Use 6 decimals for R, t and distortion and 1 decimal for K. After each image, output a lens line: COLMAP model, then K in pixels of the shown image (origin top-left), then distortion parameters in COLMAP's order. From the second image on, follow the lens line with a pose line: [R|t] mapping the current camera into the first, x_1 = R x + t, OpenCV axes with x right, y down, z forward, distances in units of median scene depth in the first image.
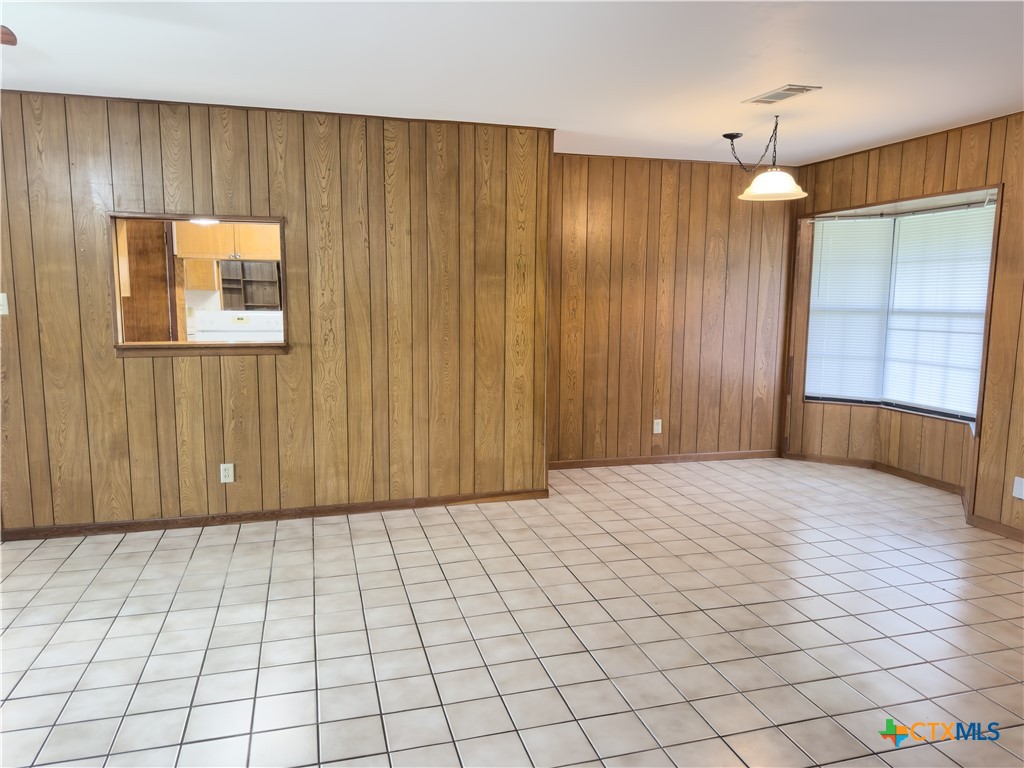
lens RADIAL K [[719.1, 0, 512.0], [0, 719.1, 384.0], [0, 0, 1]] dist [0.116267, -0.178644]
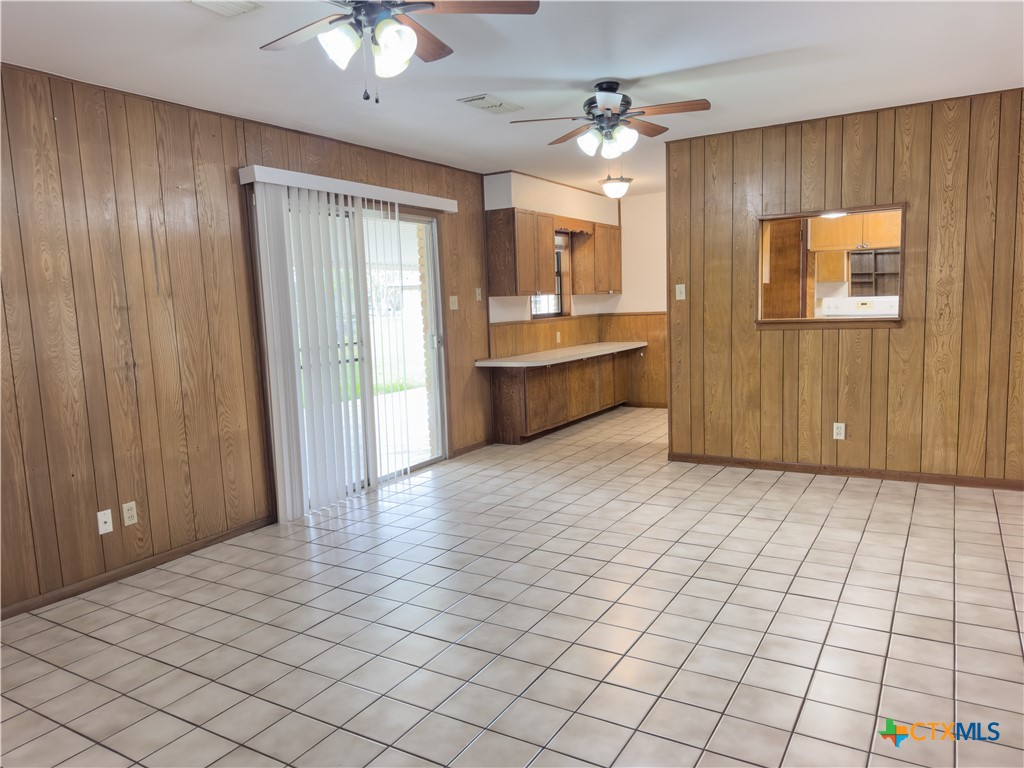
lens RADIAL K [[719.1, 0, 512.0], [0, 719.1, 384.0], [0, 0, 1]] dist [0.116267, -0.178644]
pose [[0.686692, 0.051701, -0.725108, 0.068933], [-0.052615, 0.998386, 0.021359, 0.038301], [0.725042, 0.023485, 0.688304, -0.133747]]
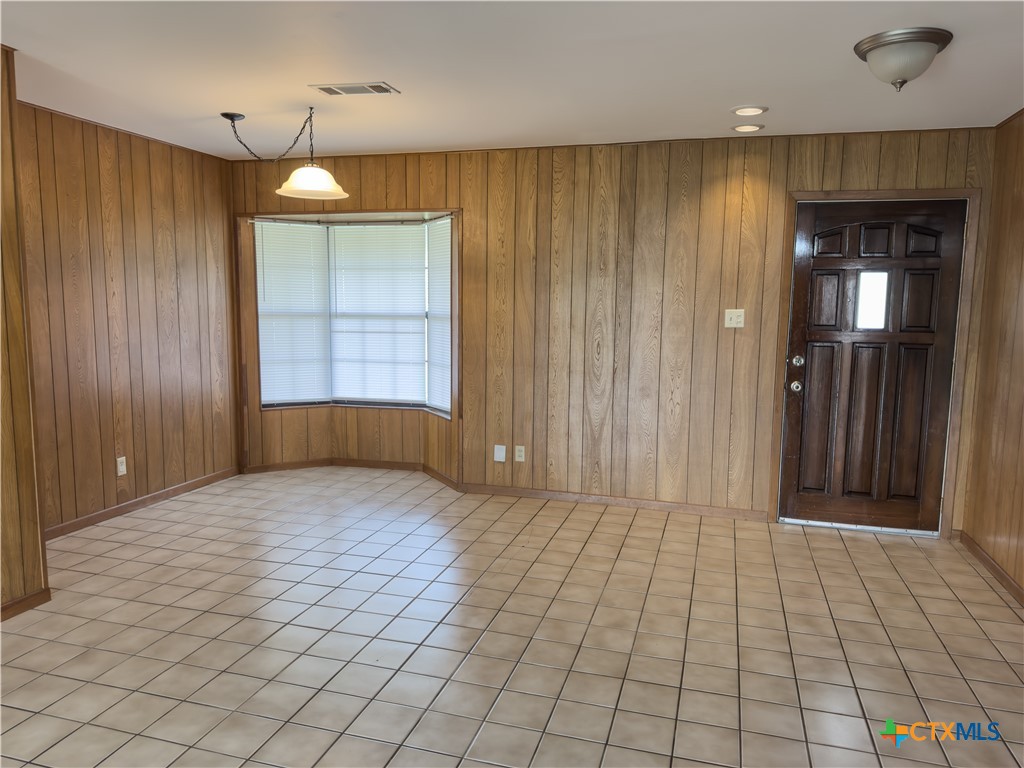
lens RADIAL K [[719.1, 0, 512.0], [0, 719.1, 384.0], [0, 0, 1]] dist [0.116267, -0.178644]
pose [[0.534043, -0.100498, 0.839463, -0.300196], [0.101397, 0.993357, 0.054416, -0.039215], [-0.839355, 0.056059, 0.540685, 0.282739]]
